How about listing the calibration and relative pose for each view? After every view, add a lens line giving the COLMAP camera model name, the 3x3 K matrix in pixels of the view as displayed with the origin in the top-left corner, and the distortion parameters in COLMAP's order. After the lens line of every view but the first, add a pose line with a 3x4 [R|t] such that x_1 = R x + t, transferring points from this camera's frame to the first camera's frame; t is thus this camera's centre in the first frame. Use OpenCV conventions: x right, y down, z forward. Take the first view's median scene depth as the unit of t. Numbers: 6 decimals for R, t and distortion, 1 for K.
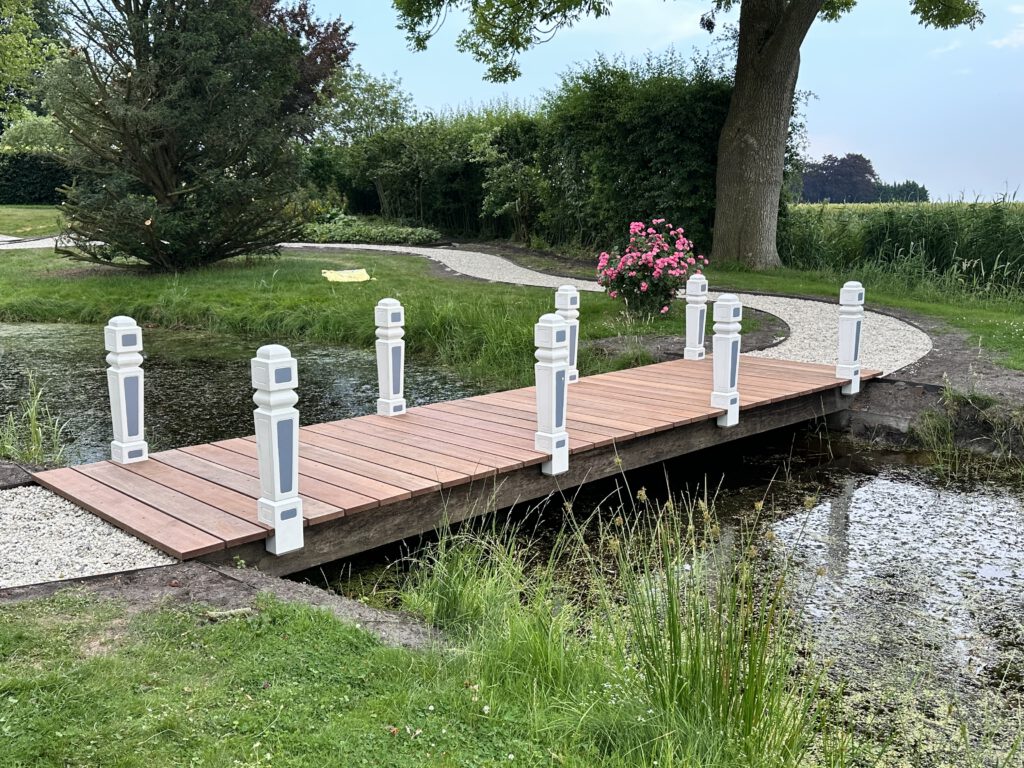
lens RADIAL K [[964.4, 0, 512.0], [0, 964.4, 384.0], [0, 0, 1]] dist [0.093434, -0.232152]
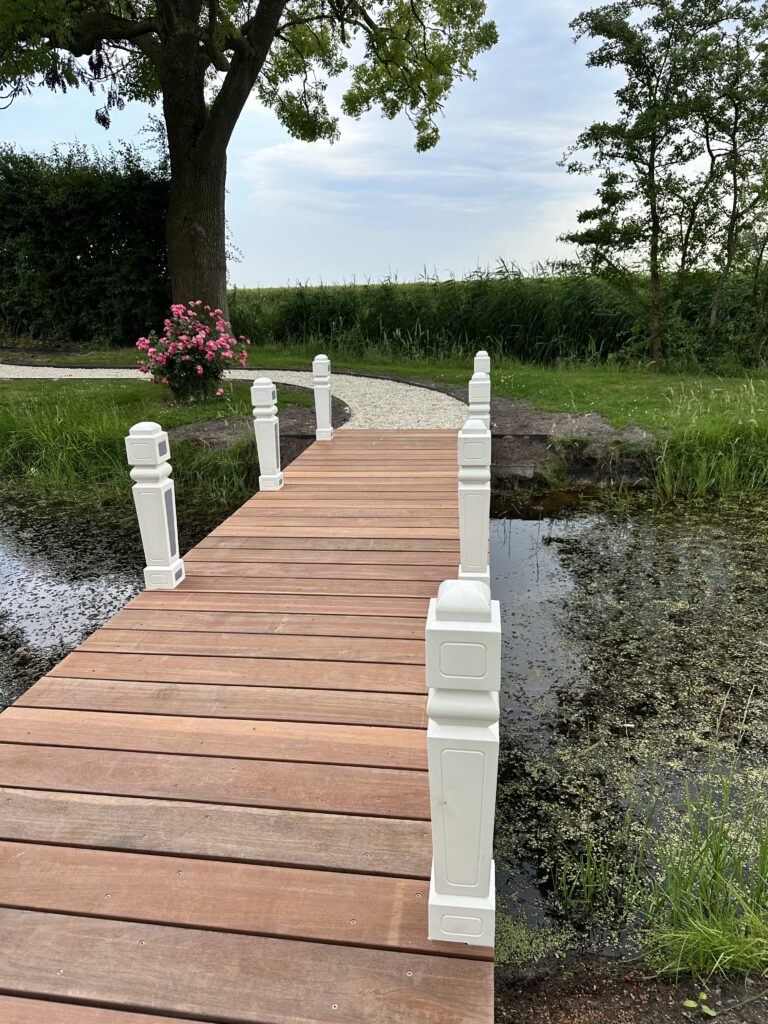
lens RADIAL K [[716.8, 0, 384.0], [0, 716.8, 512.0], [0, 0, 1]] dist [0.005639, -0.046220]
pose [[0.784145, -0.199375, 0.587679, -0.145861], [0.131998, 0.978902, 0.155975, -0.039716], [-0.606378, -0.044734, 0.793917, 0.241991]]
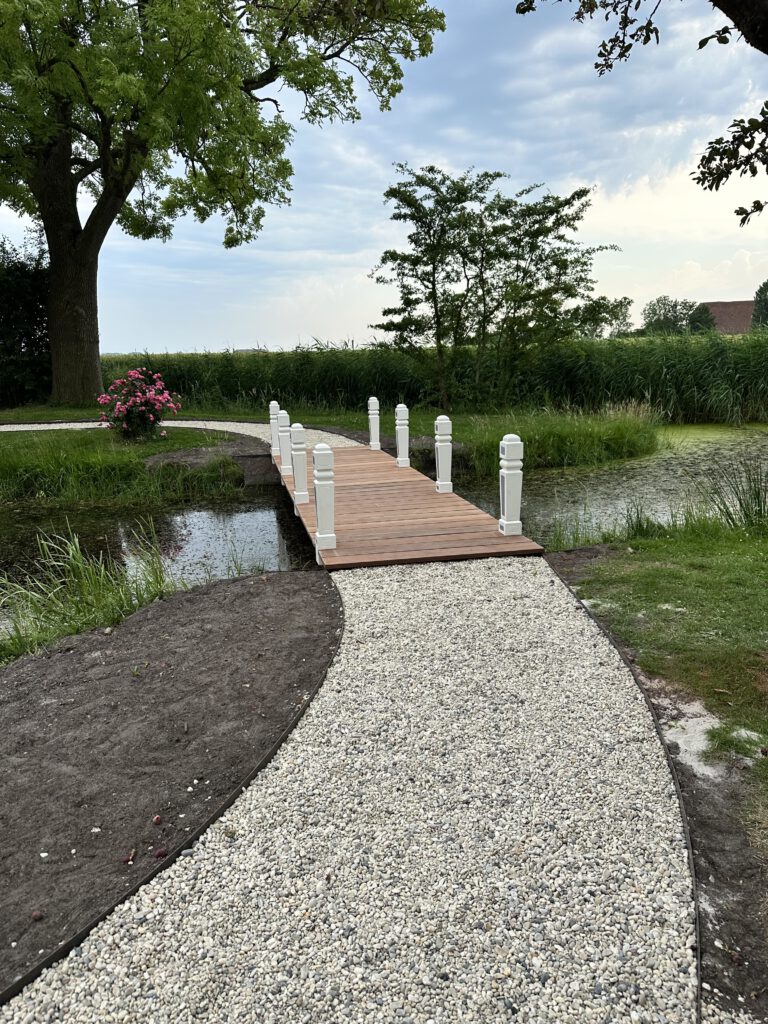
lens RADIAL K [[722.0, 0, 383.1], [0, 722.0, 530.4], [0, 0, 1]] dist [0.002016, -0.128356]
pose [[0.513690, -0.209901, 0.831904, -0.475800], [0.165526, 0.975642, 0.143958, -0.030924], [-0.841857, 0.063751, 0.535921, 0.155576]]
